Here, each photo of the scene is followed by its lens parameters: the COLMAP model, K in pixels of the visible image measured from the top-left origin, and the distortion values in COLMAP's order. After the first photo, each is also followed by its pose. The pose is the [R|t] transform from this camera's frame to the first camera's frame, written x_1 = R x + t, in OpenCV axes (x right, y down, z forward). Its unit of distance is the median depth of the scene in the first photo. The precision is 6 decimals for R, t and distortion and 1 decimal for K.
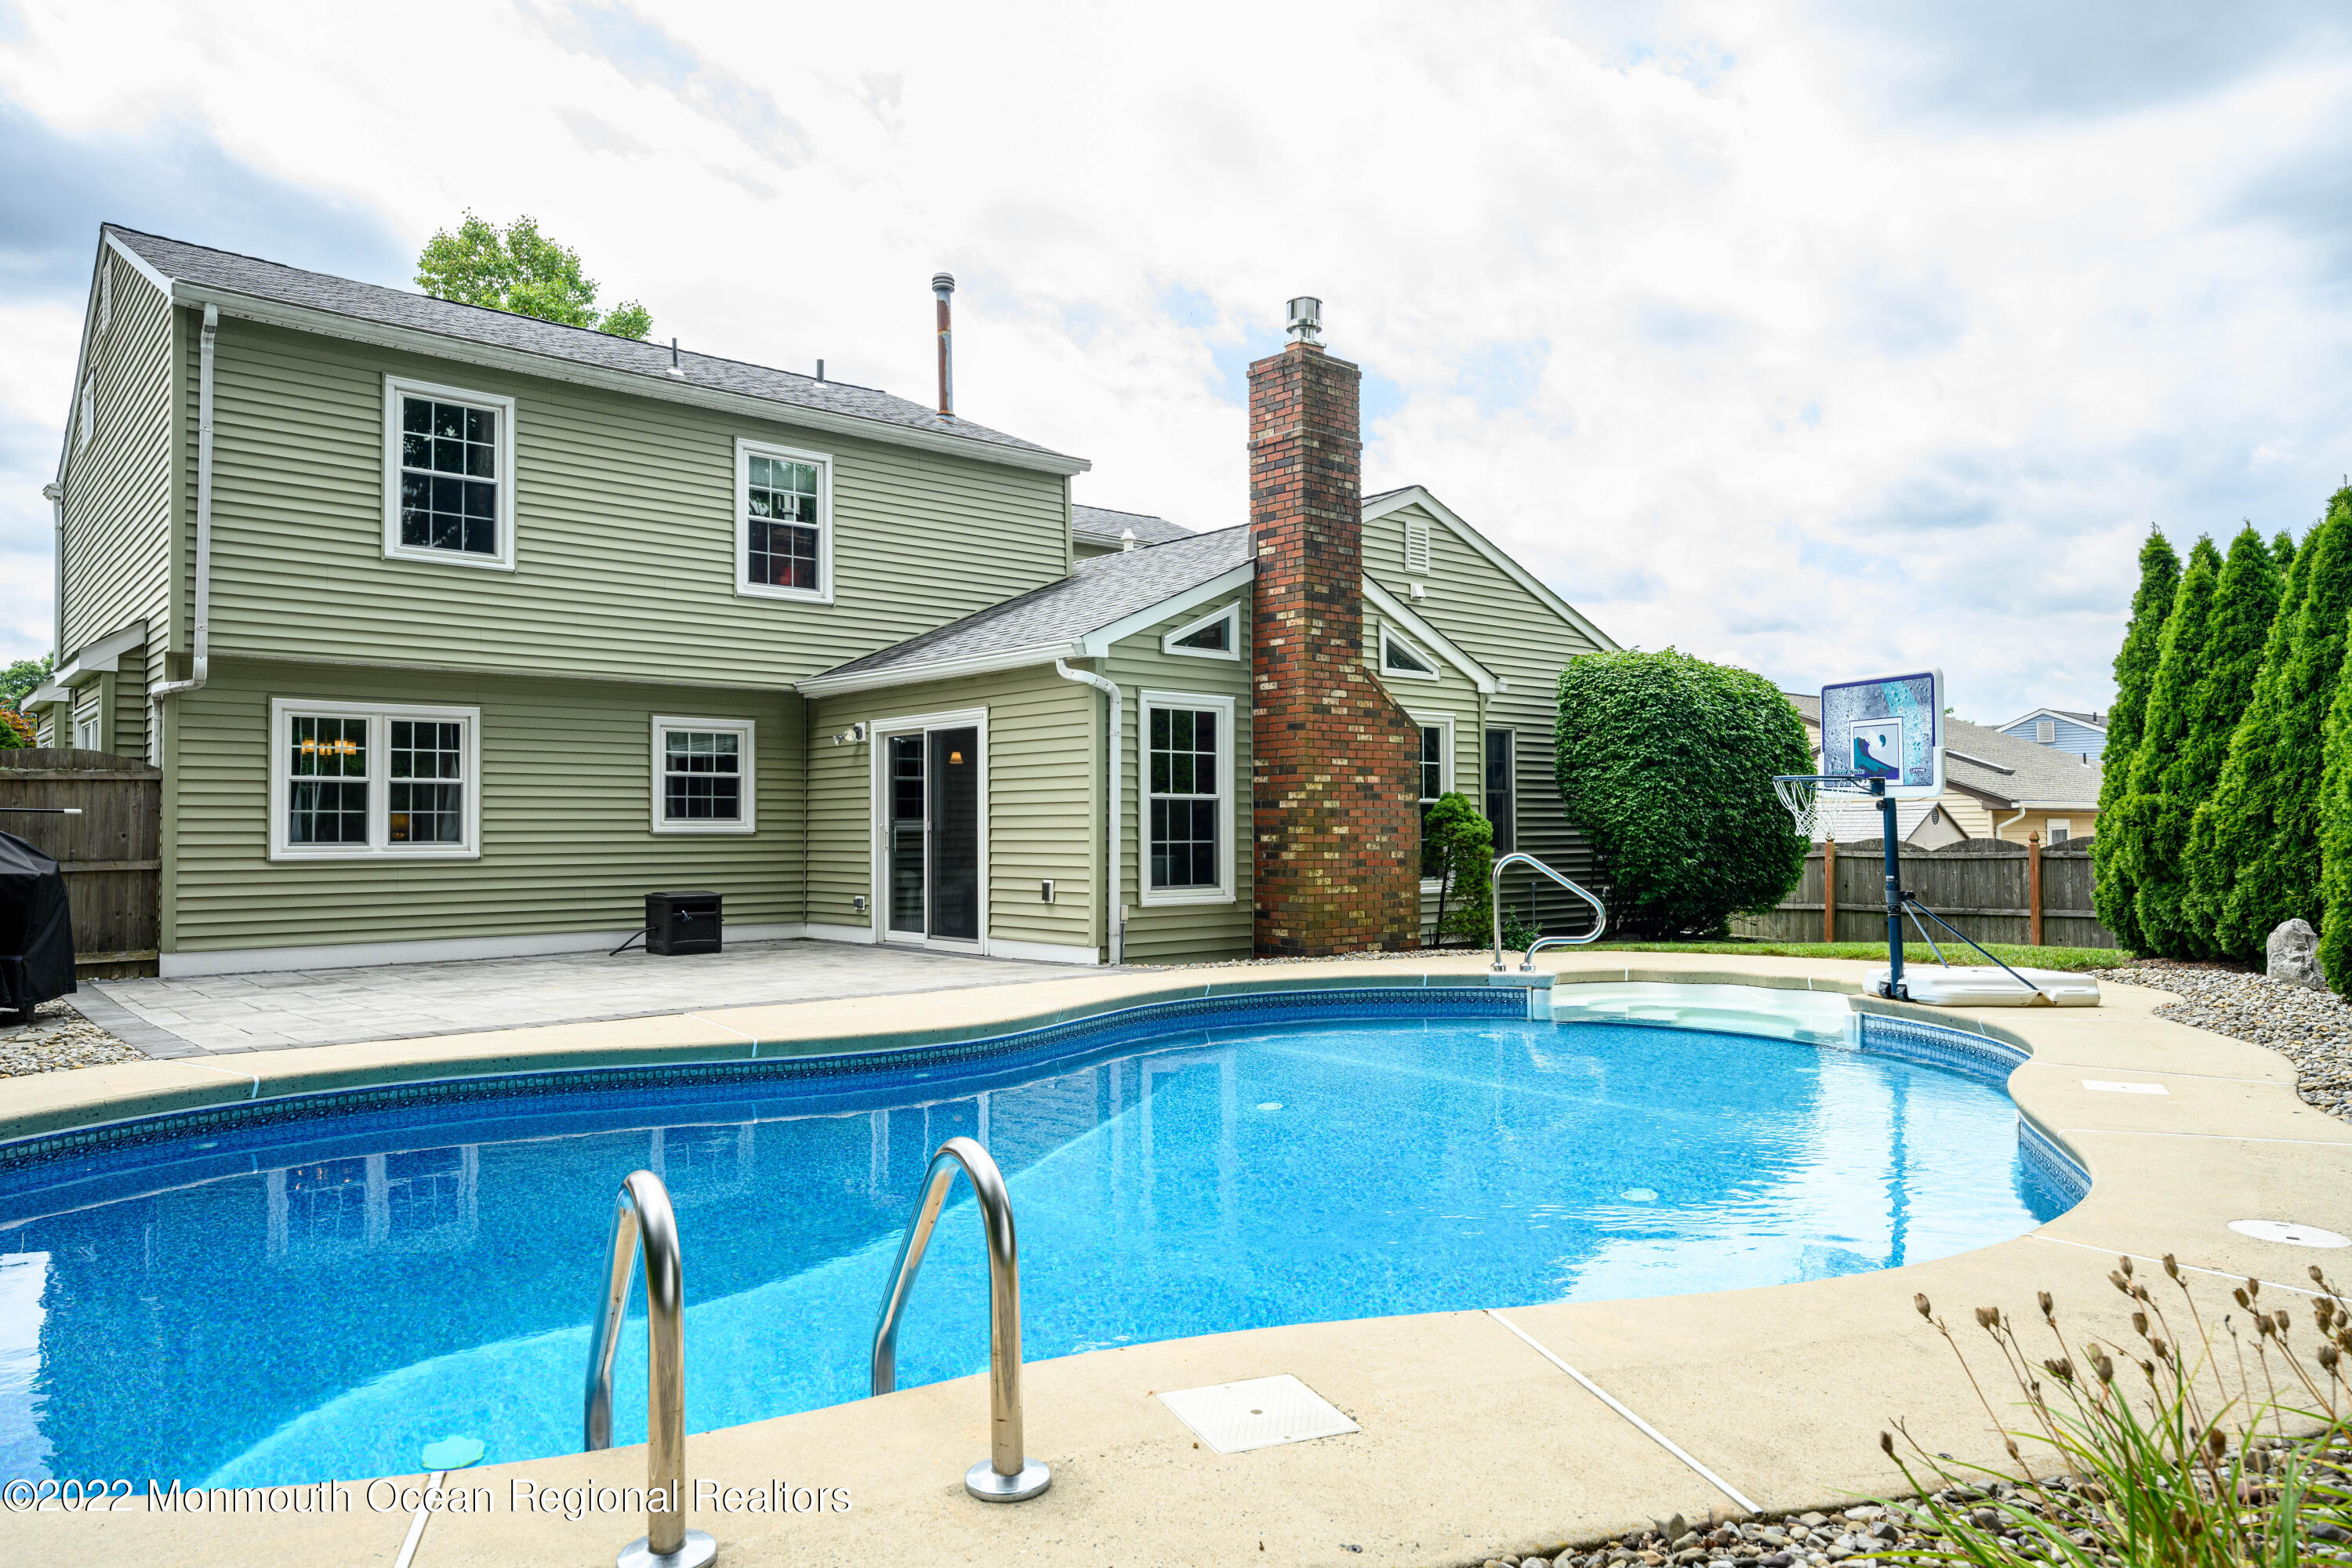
lens RADIAL K [[1494.6, 0, 1171.4], [0, 1494.6, 790.1], [0, 0, 1]] dist [0.001395, -0.000650]
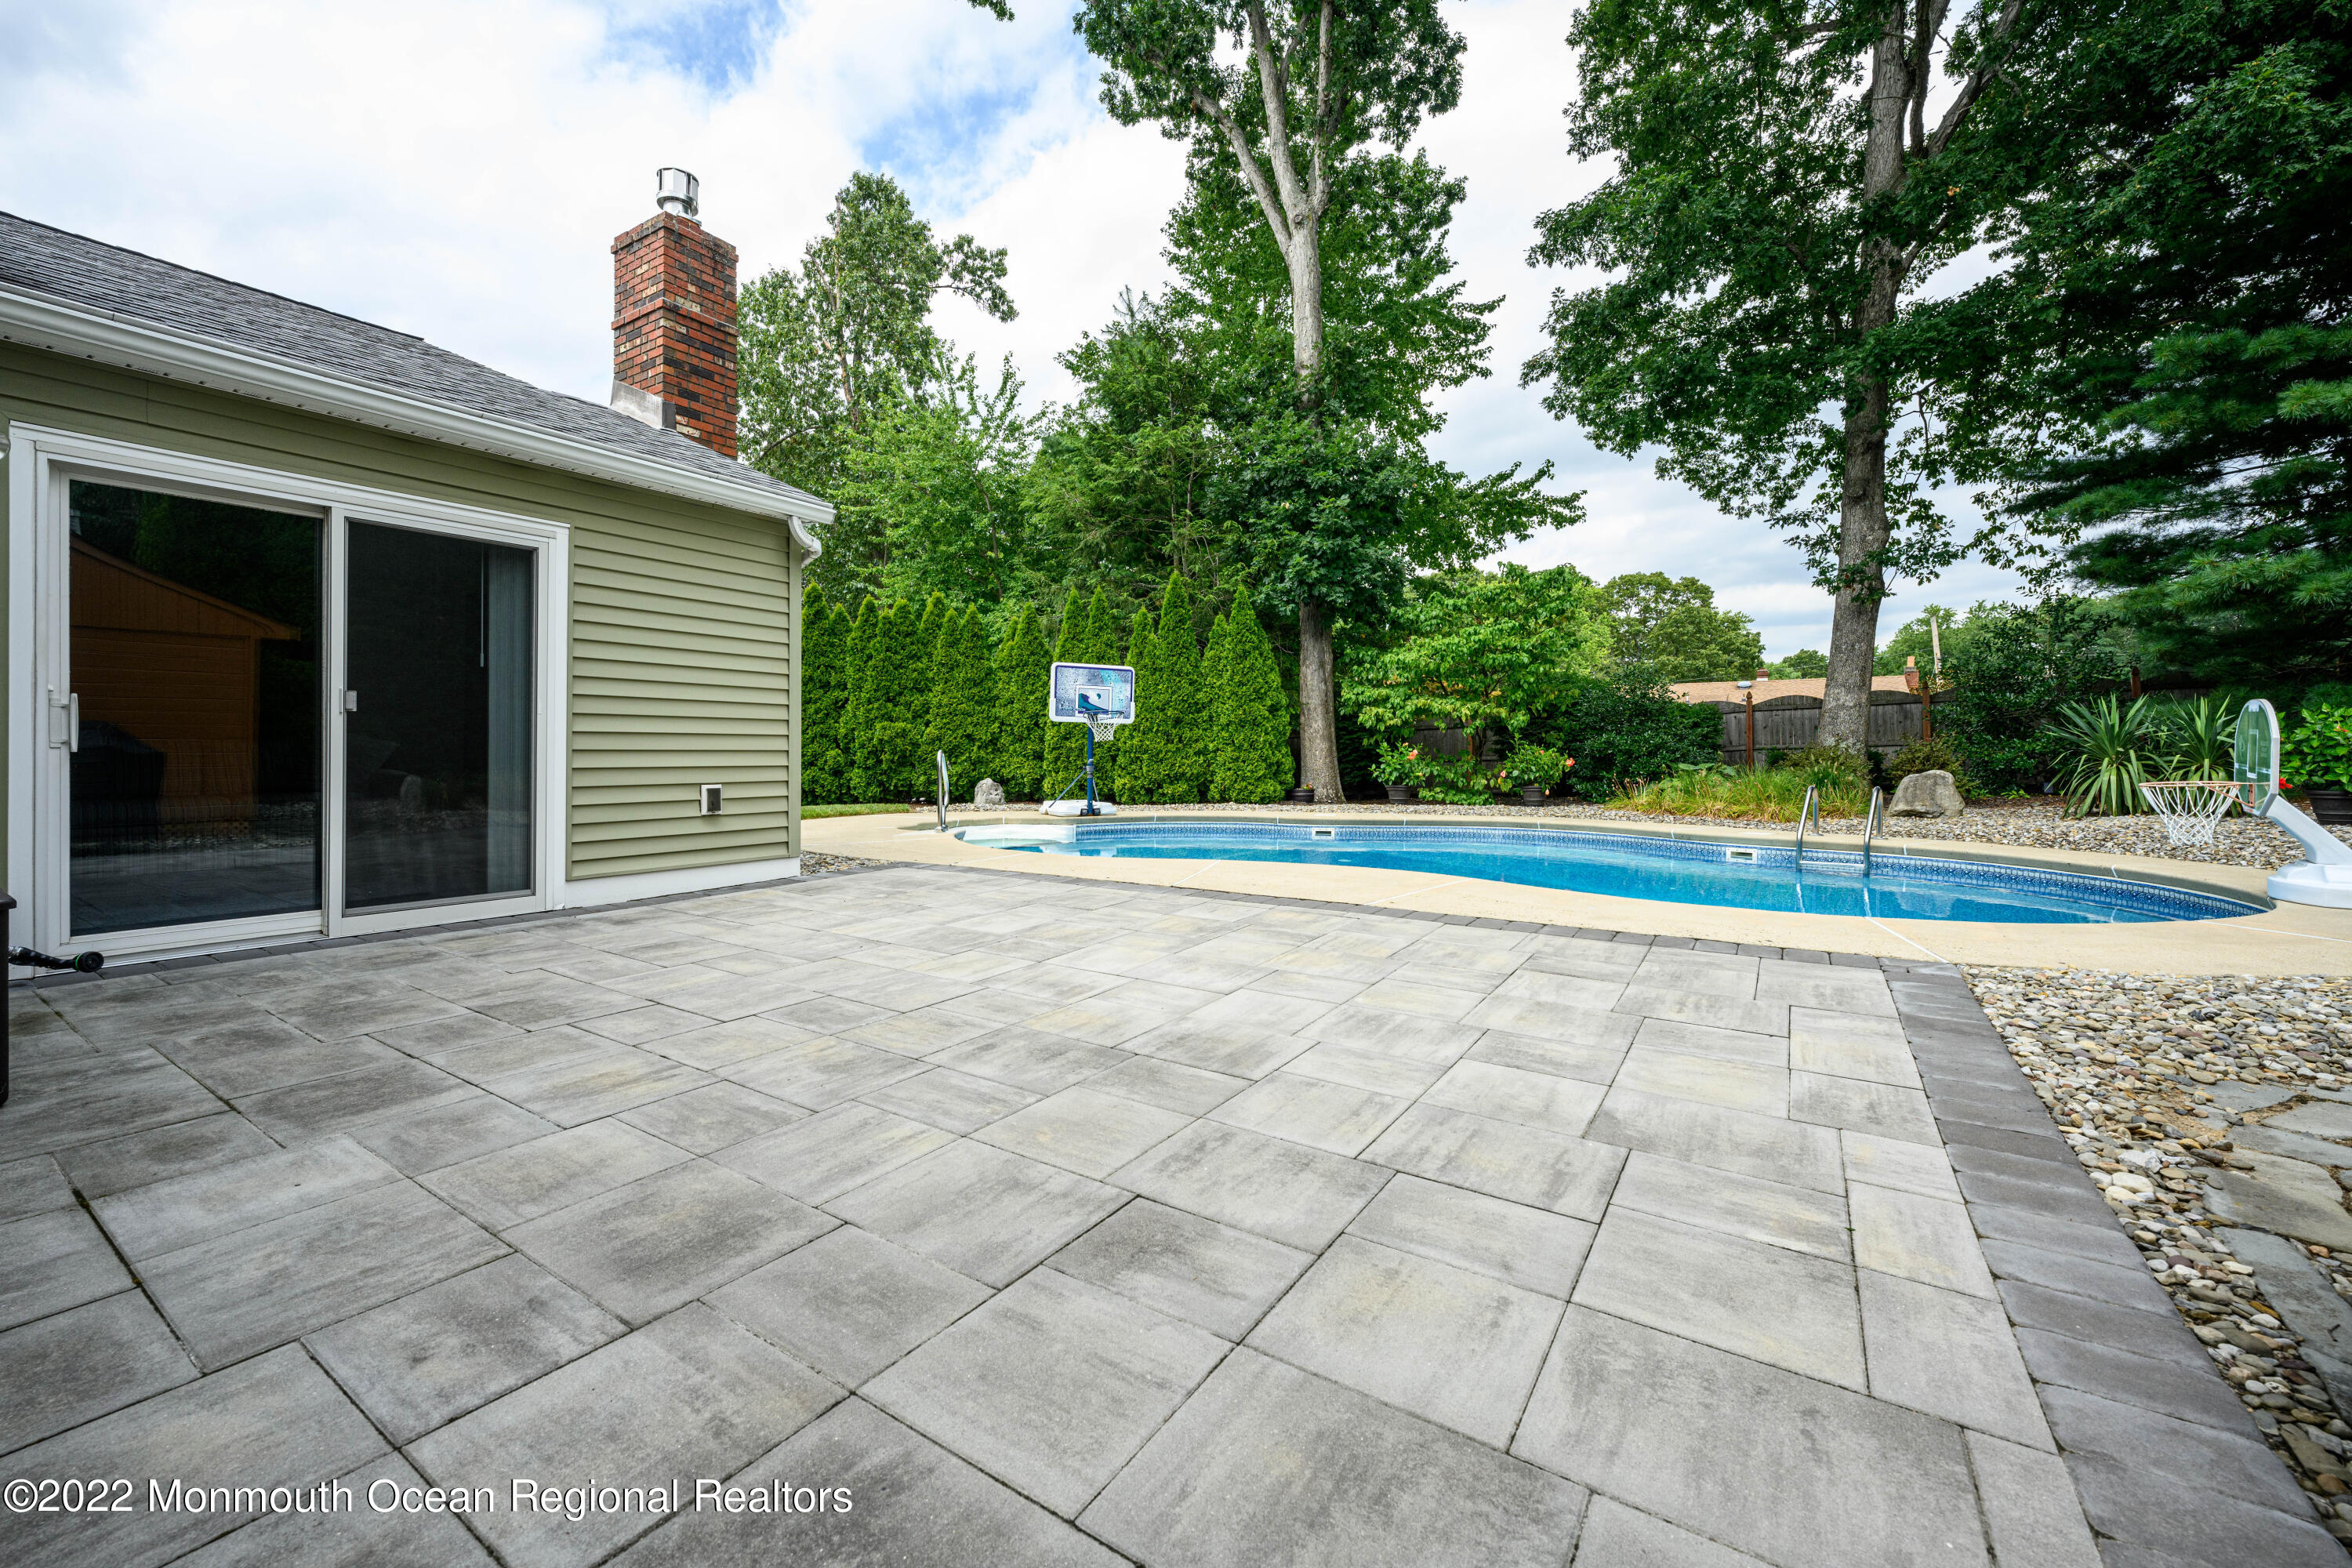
lens RADIAL K [[938.9, 0, 1169.9], [0, 938.9, 751.5], [0, 0, 1]] dist [0.001424, 0.000015]
pose [[-0.266257, 0.003853, 0.963894, -0.611170], [-0.025258, 0.999621, -0.010973, 0.041991], [-0.963571, -0.027267, -0.266059, 0.897293]]
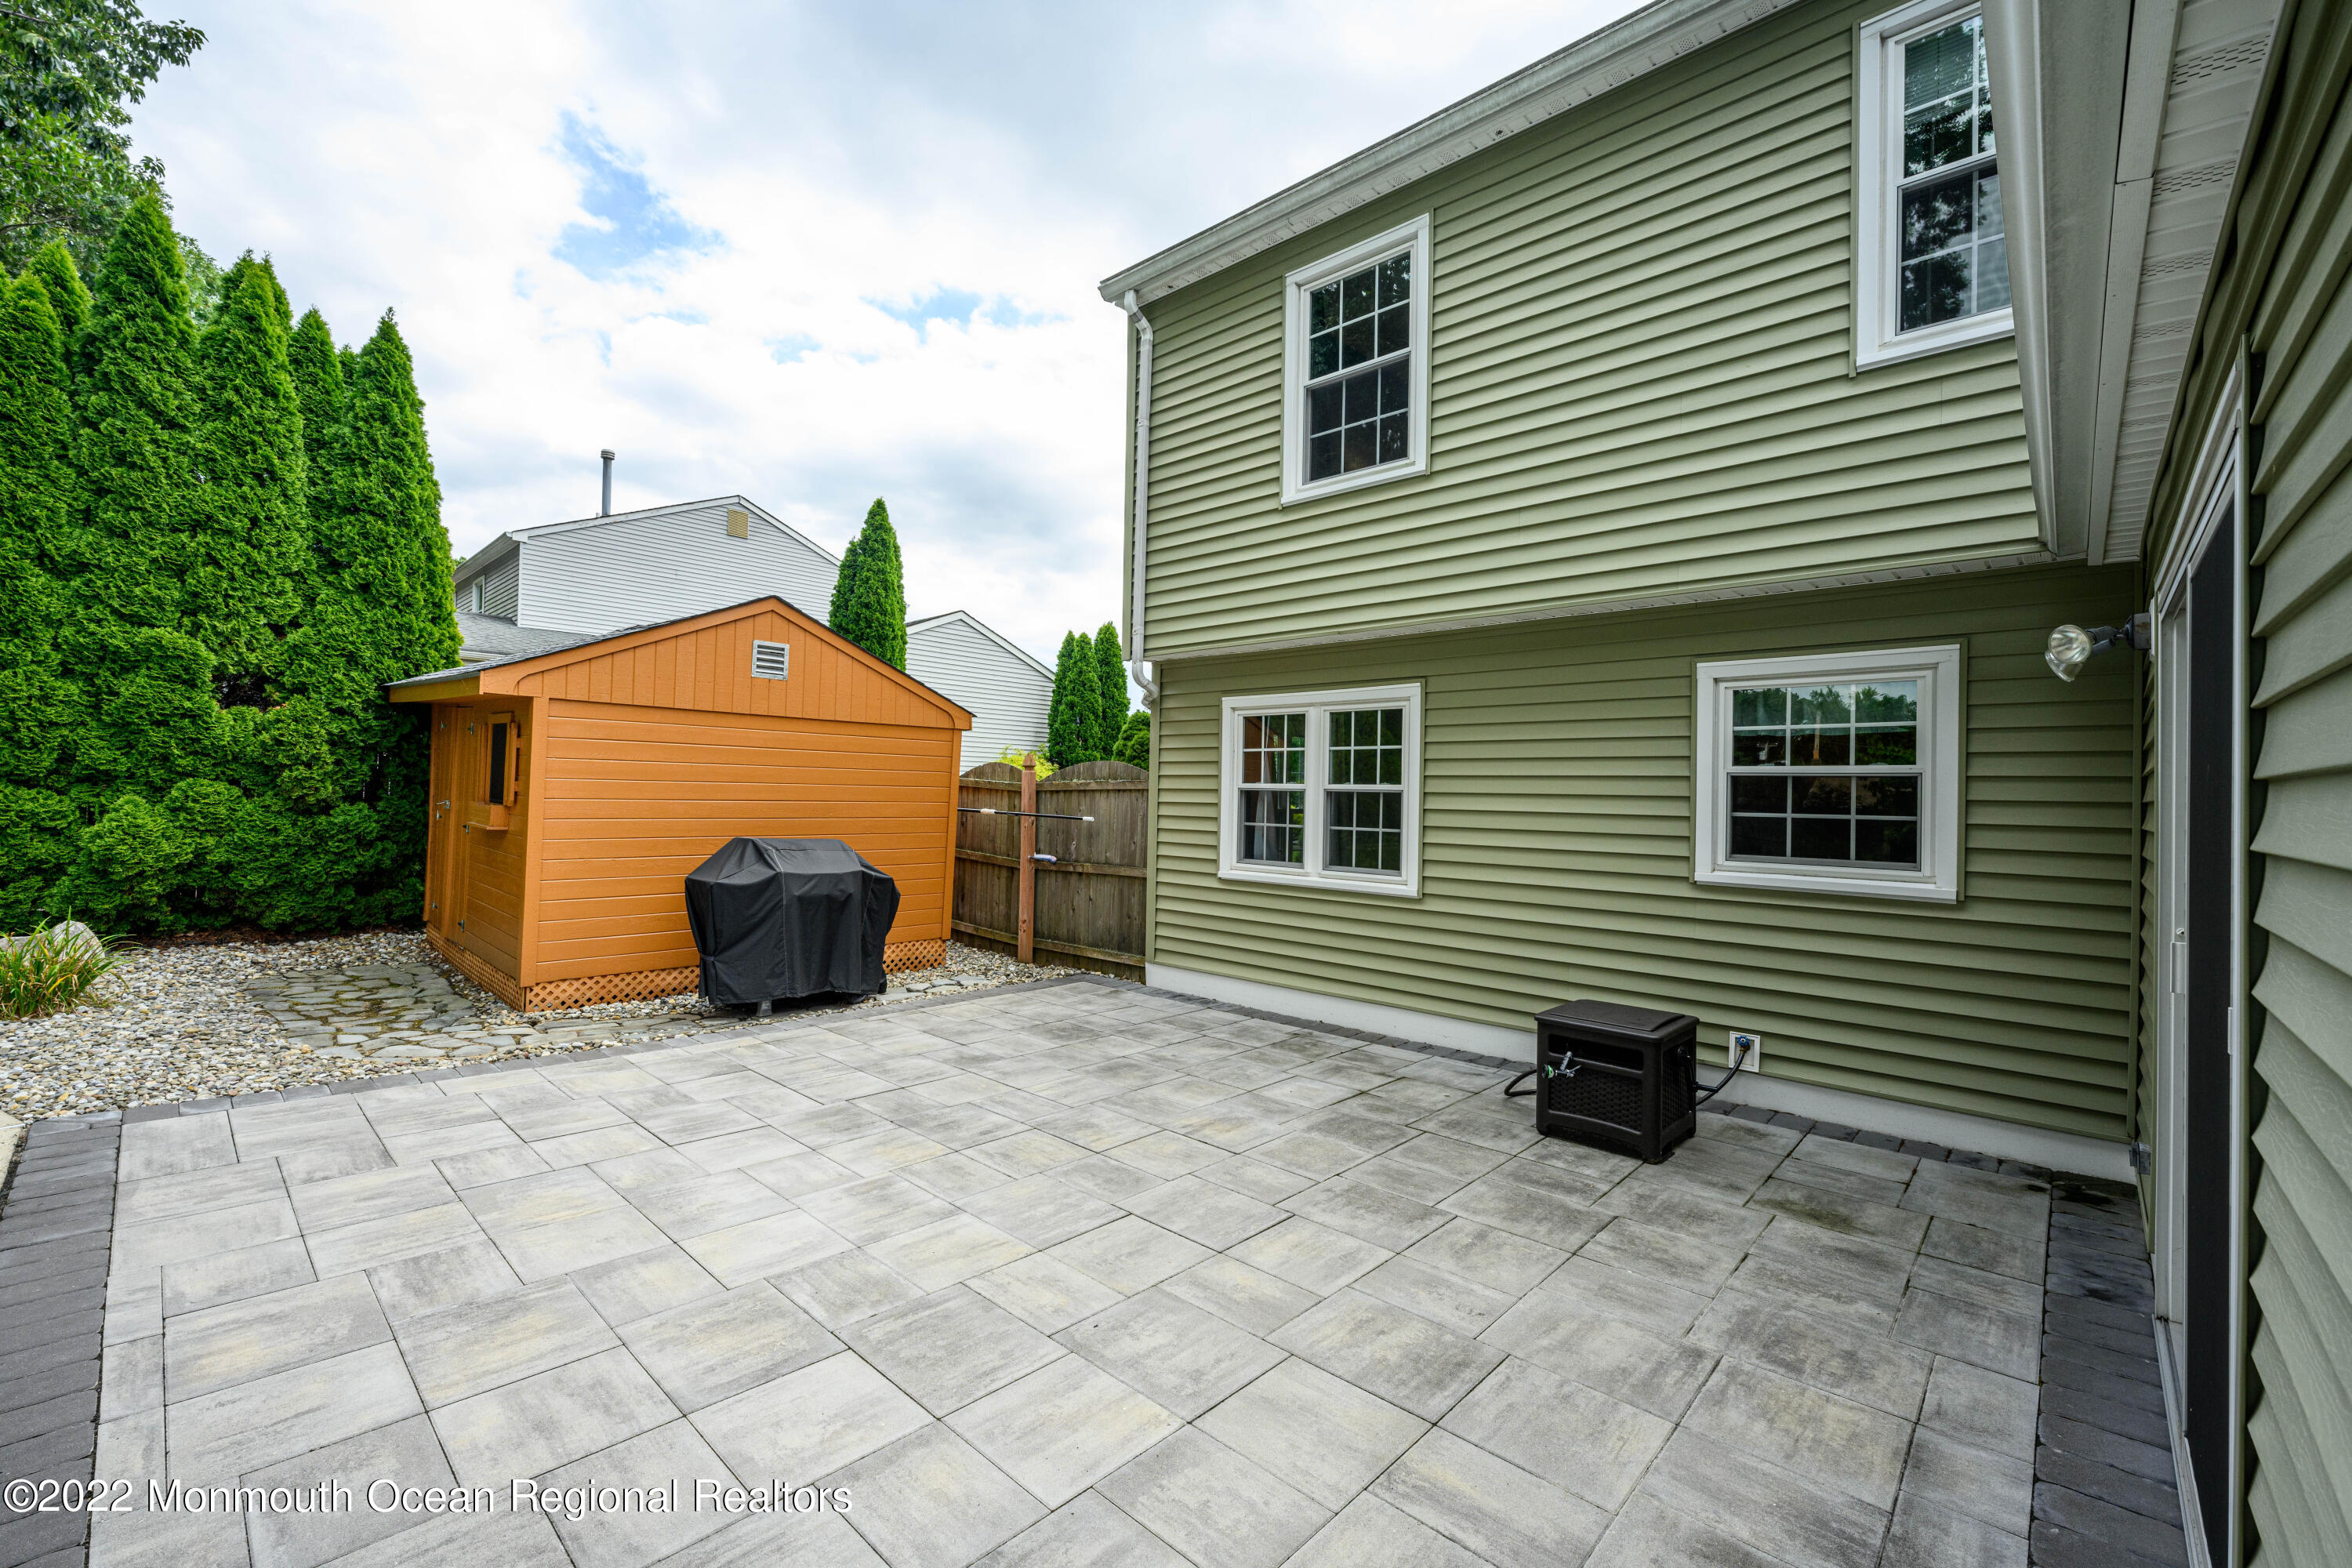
lens RADIAL K [[963.8, 0, 1176.0], [0, 963.8, 784.0], [0, 0, 1]] dist [-0.000421, -0.000236]
pose [[0.103860, -0.005790, -0.994575, -0.026877], [0.004237, 0.999977, -0.005379, -0.006389], [0.994583, -0.003656, 0.103882, 0.908740]]
